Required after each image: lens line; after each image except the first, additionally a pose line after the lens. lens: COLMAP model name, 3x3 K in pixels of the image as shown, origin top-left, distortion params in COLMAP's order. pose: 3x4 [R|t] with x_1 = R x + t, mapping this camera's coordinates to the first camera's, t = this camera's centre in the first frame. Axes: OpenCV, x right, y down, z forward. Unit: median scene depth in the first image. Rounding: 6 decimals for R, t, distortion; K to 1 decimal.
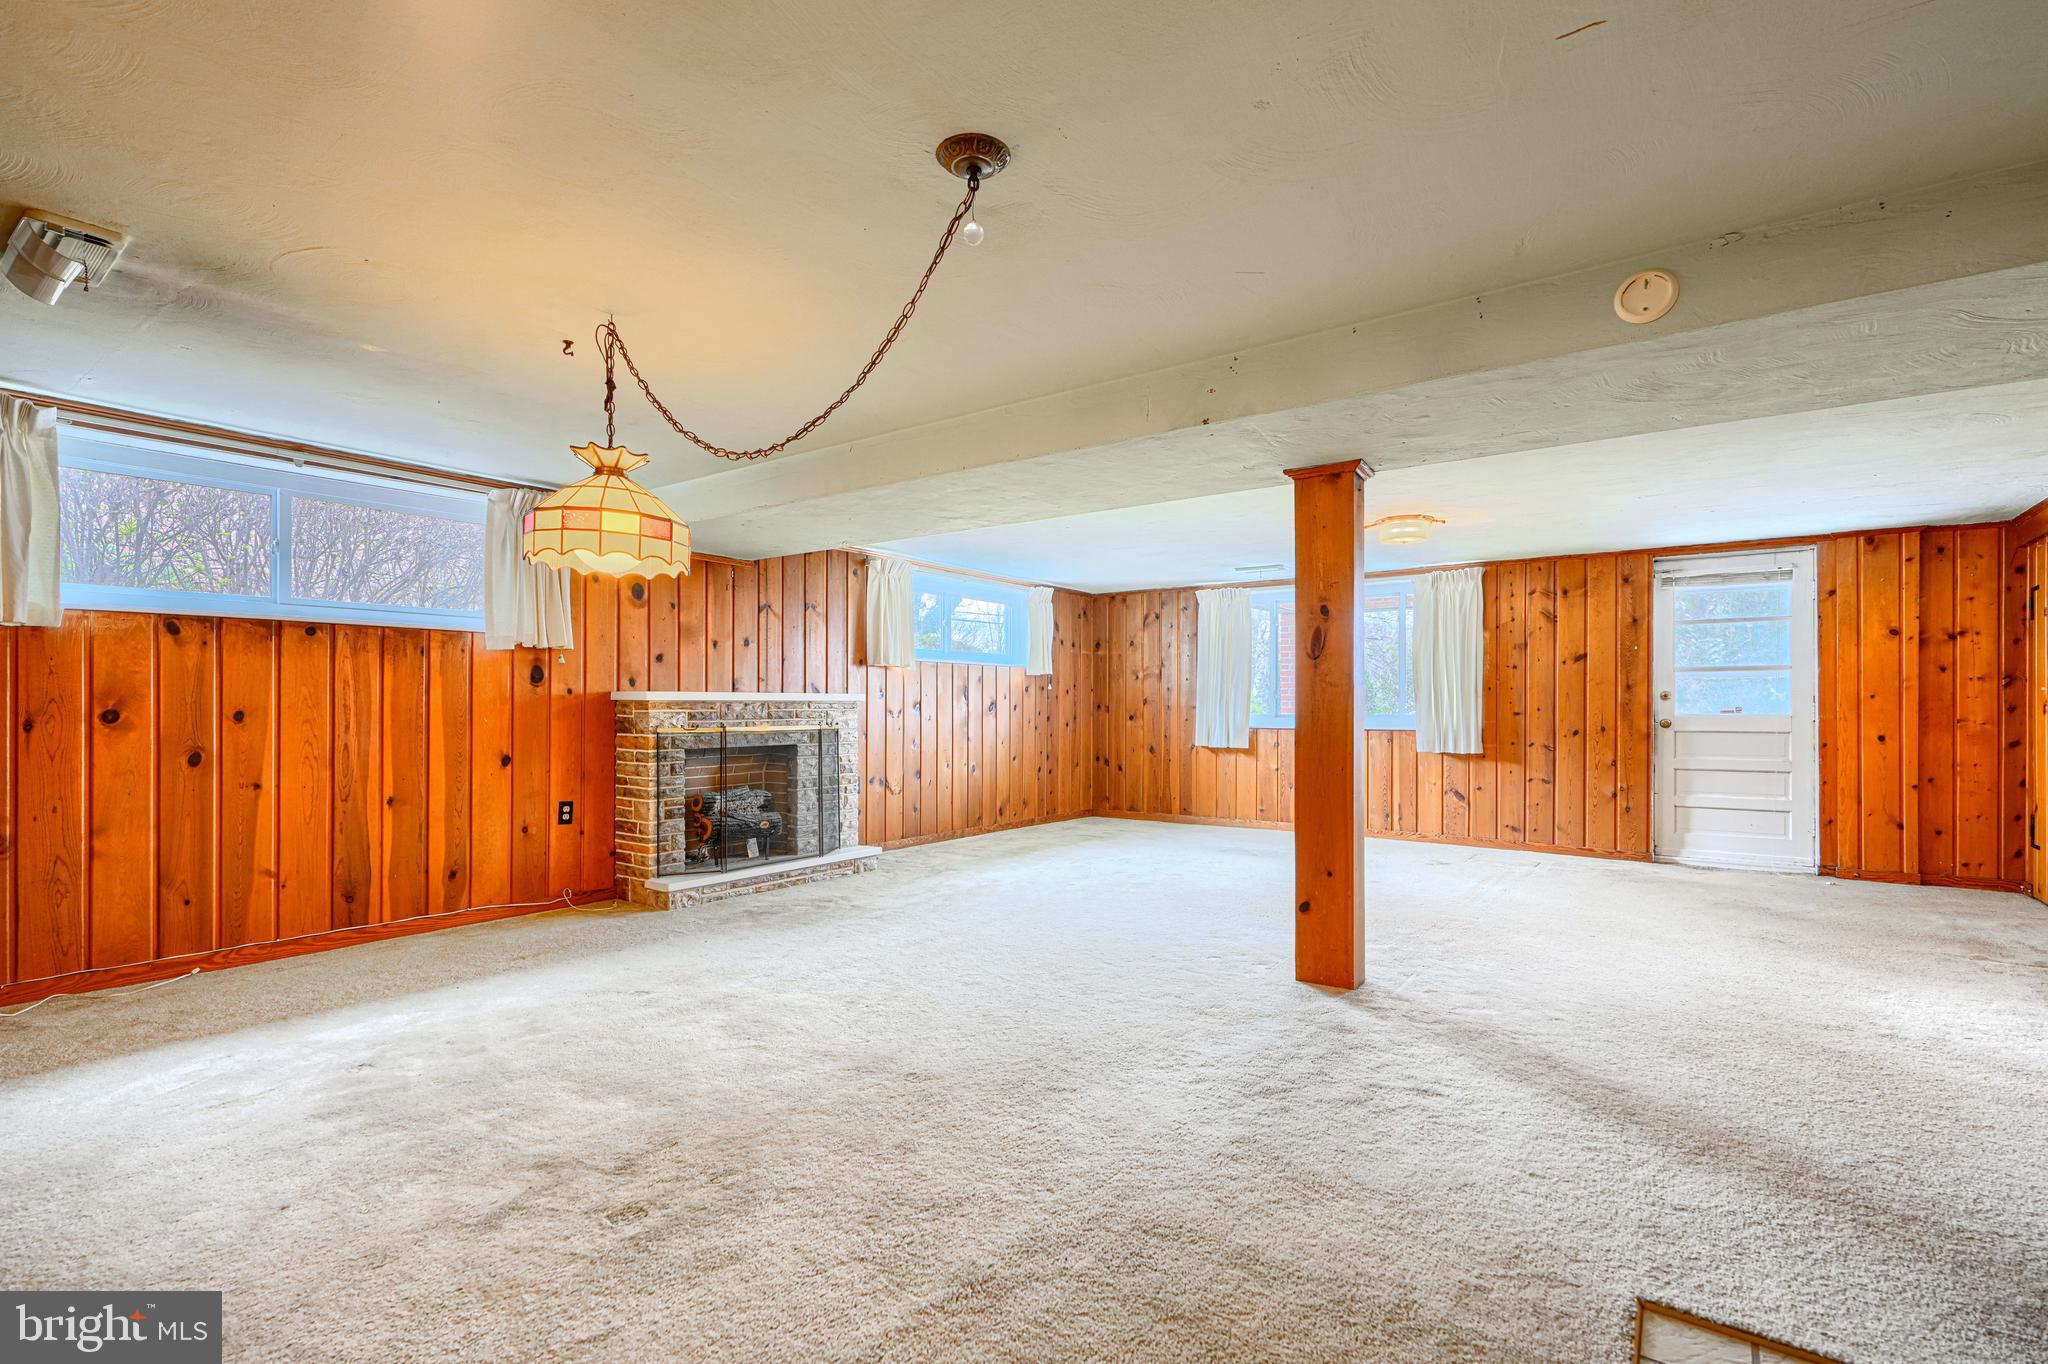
lens RADIAL K [[923.8, 0, 1026.2], [0, 923.8, 713.0], [0, 0, 1]] dist [0.004044, 0.000188]
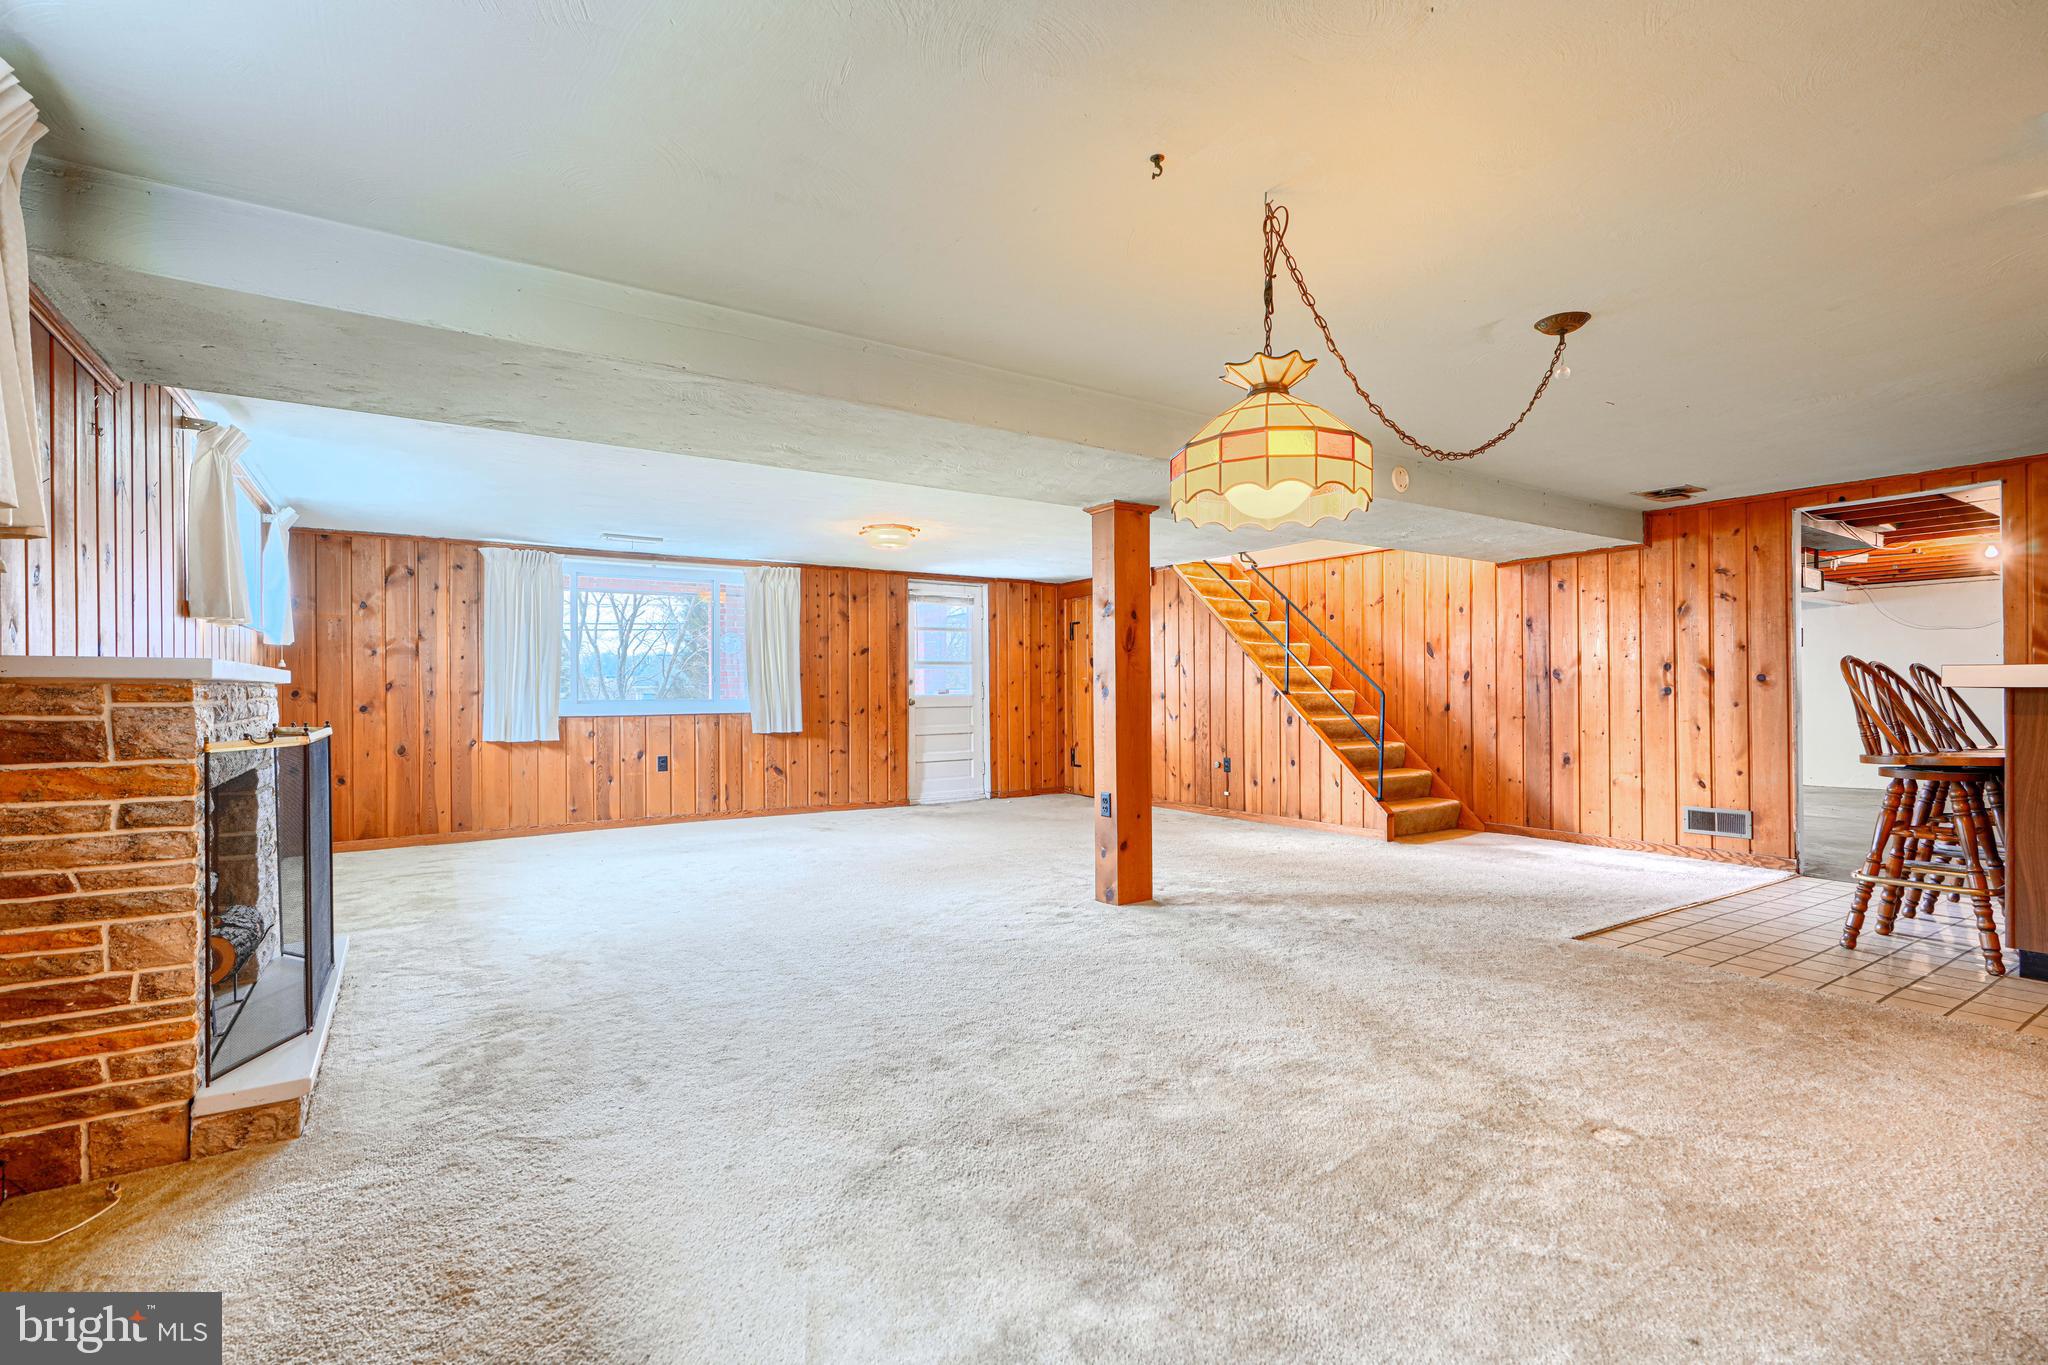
lens RADIAL K [[918.2, 0, 1024.0], [0, 918.2, 682.5], [0, 0, 1]] dist [0.003644, 0.000166]
pose [[0.364216, 0.003767, 0.931307, -0.498499], [0.012863, 0.999876, -0.009075, -0.002860], [-0.931226, 0.015284, 0.364122, 0.359041]]
